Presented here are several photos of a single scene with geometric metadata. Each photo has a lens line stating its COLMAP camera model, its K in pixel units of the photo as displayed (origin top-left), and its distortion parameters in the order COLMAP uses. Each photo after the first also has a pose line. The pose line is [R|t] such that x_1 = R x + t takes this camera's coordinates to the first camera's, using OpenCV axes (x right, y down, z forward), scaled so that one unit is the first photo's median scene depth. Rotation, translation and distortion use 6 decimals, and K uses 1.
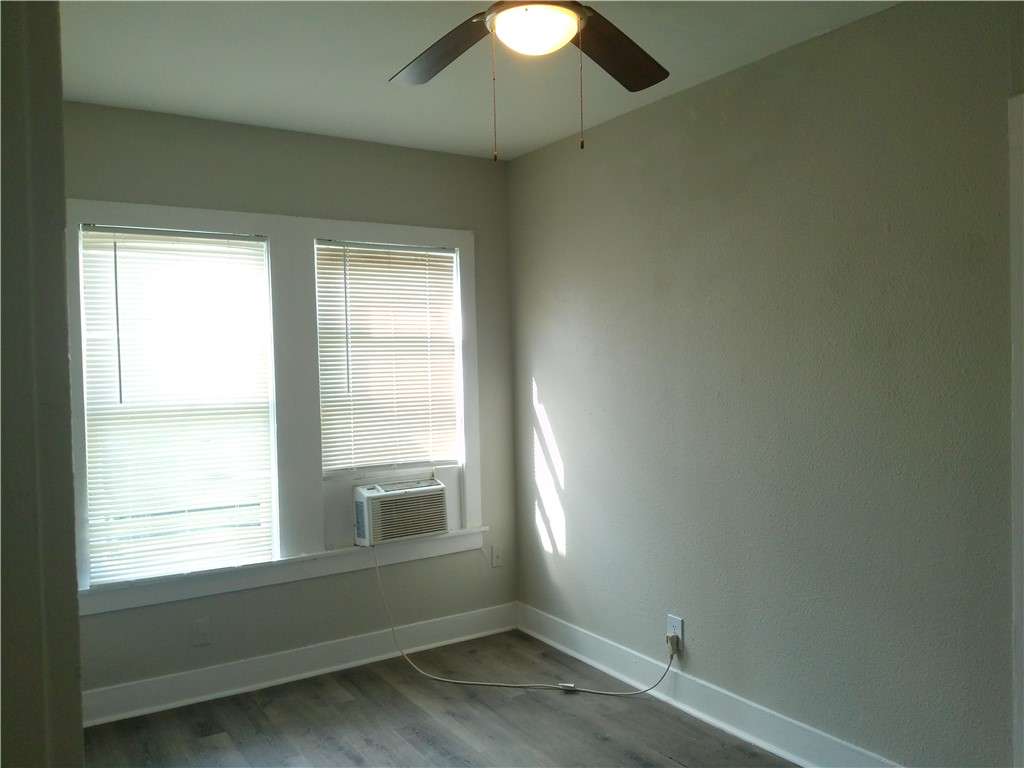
lens RADIAL K [[844.5, 0, 510.1], [0, 844.5, 384.5], [0, 0, 1]] dist [0.070483, -0.114692]
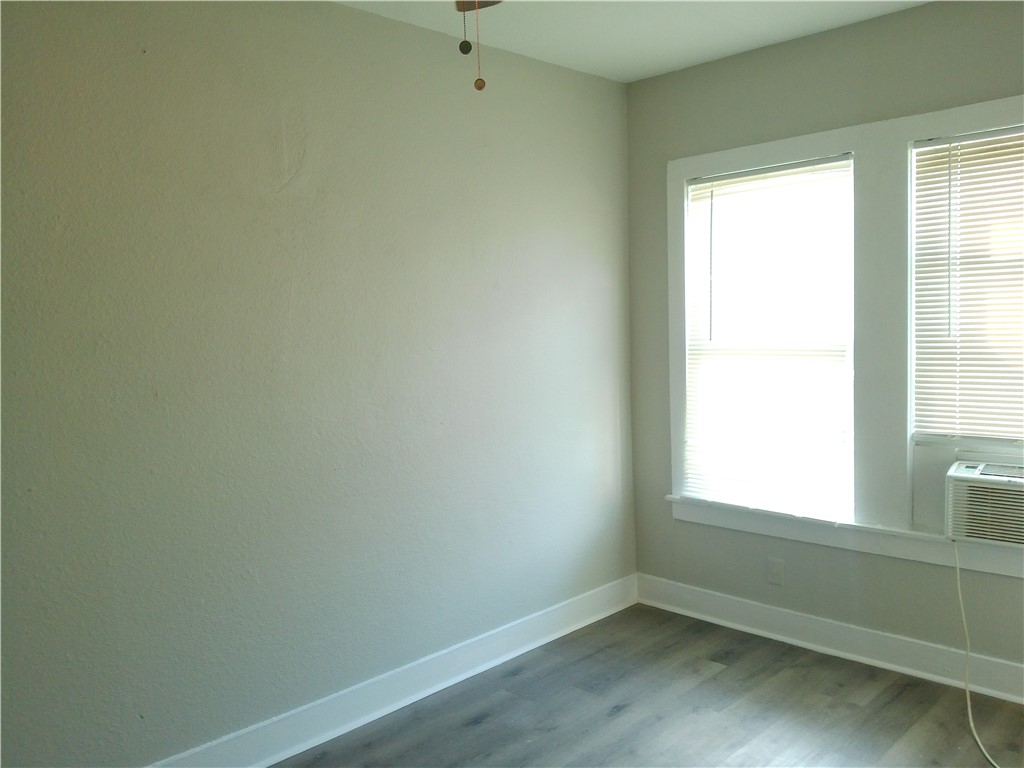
lens RADIAL K [[844.5, 0, 510.1], [0, 844.5, 384.5], [0, 0, 1]] dist [0.070483, -0.114692]
pose [[0.214935, 0.097641, -0.971735, 0.517726], [0.013599, 0.994594, 0.102946, -0.035583], [0.976534, -0.035341, 0.212445, 0.485304]]
